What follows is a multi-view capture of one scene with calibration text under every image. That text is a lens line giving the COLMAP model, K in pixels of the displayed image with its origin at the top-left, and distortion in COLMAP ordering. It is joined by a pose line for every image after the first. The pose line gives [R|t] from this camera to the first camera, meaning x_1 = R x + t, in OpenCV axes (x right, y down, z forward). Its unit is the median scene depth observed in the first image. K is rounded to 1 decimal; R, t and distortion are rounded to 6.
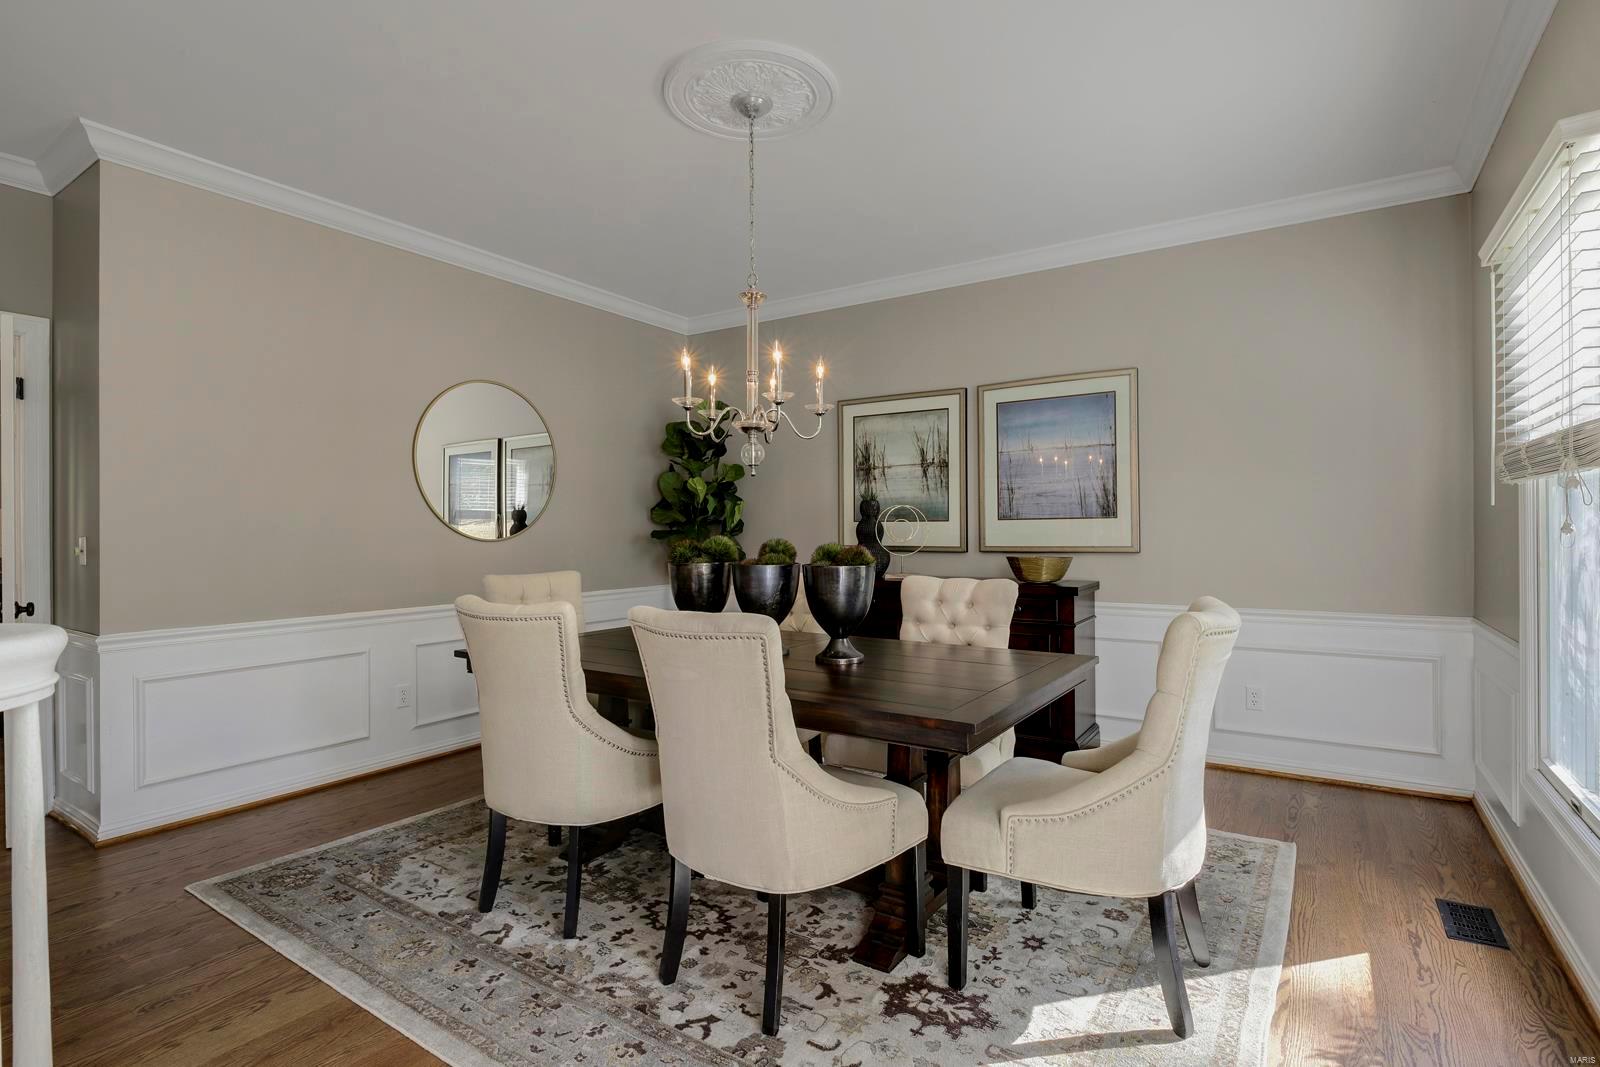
lens RADIAL K [[783.3, 0, 790.6], [0, 783.3, 526.3], [0, 0, 1]] dist [0.012621, -0.000384]
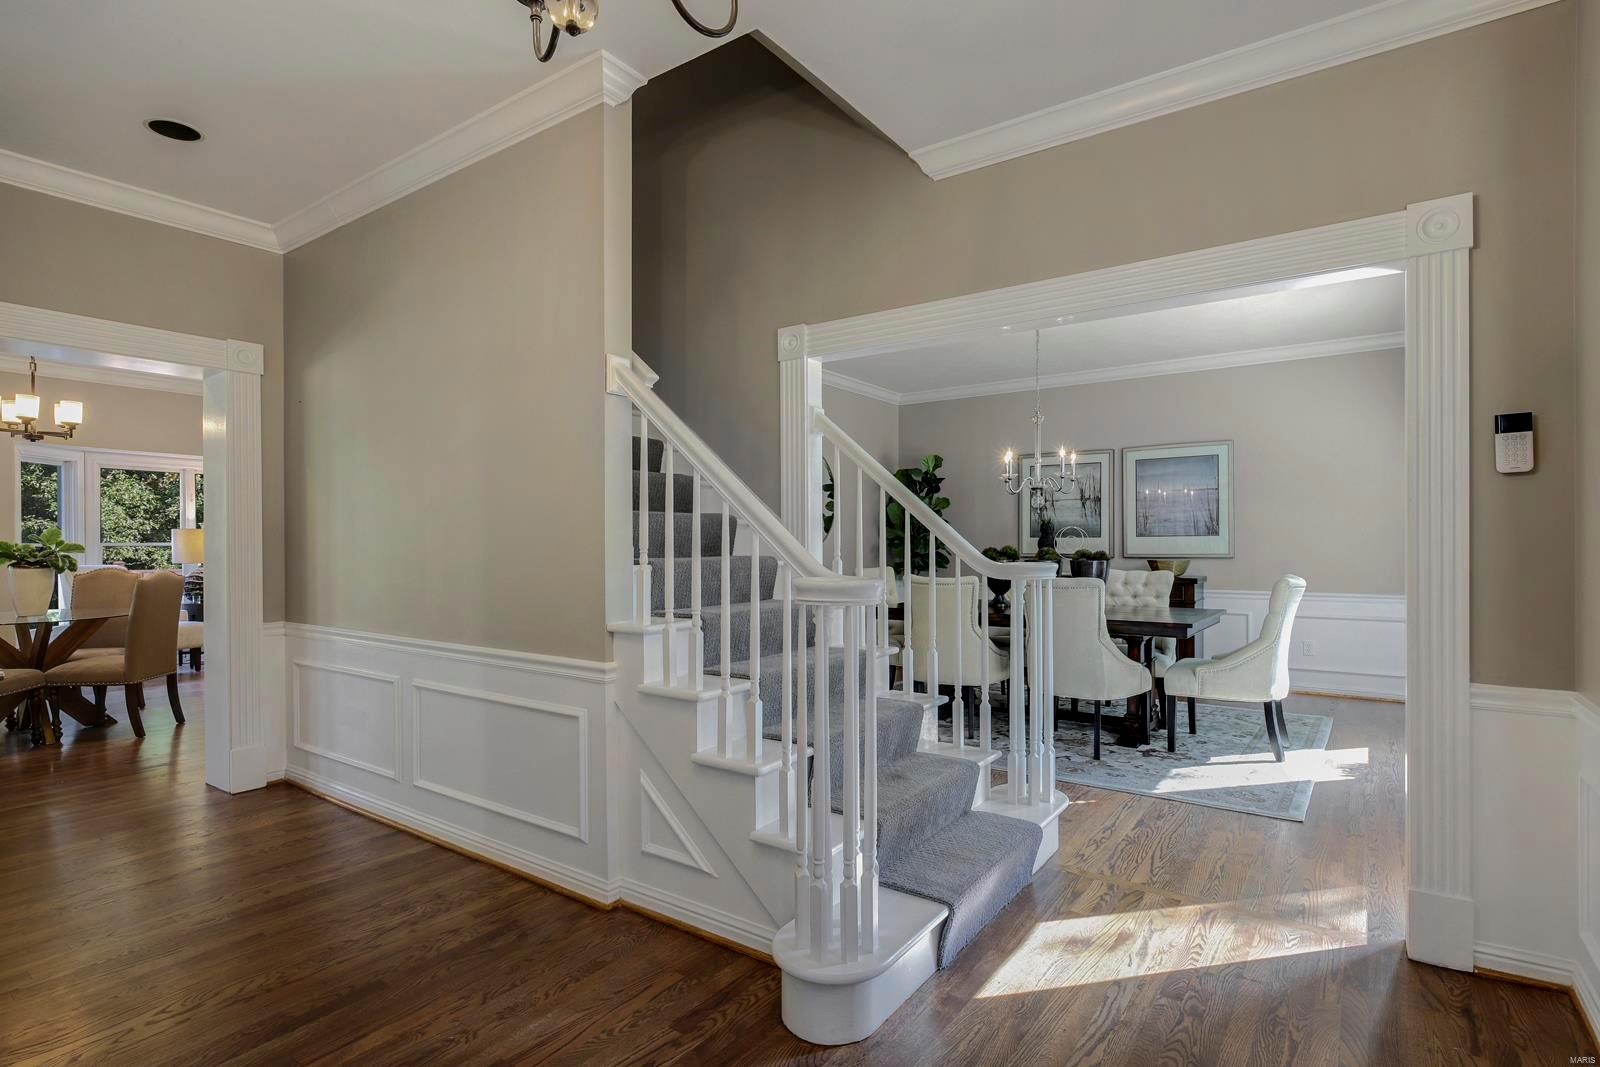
lens RADIAL K [[783.3, 0, 809.8], [0, 783.3, 542.4], [0, 0, 1]] dist [0.012621, -0.000384]
pose [[0.999688, 0.003213, -0.024757, -0.361711], [-0.003174, 0.999994, 0.001626, 0.002736], [0.024763, -0.001547, 0.999692, -0.587743]]
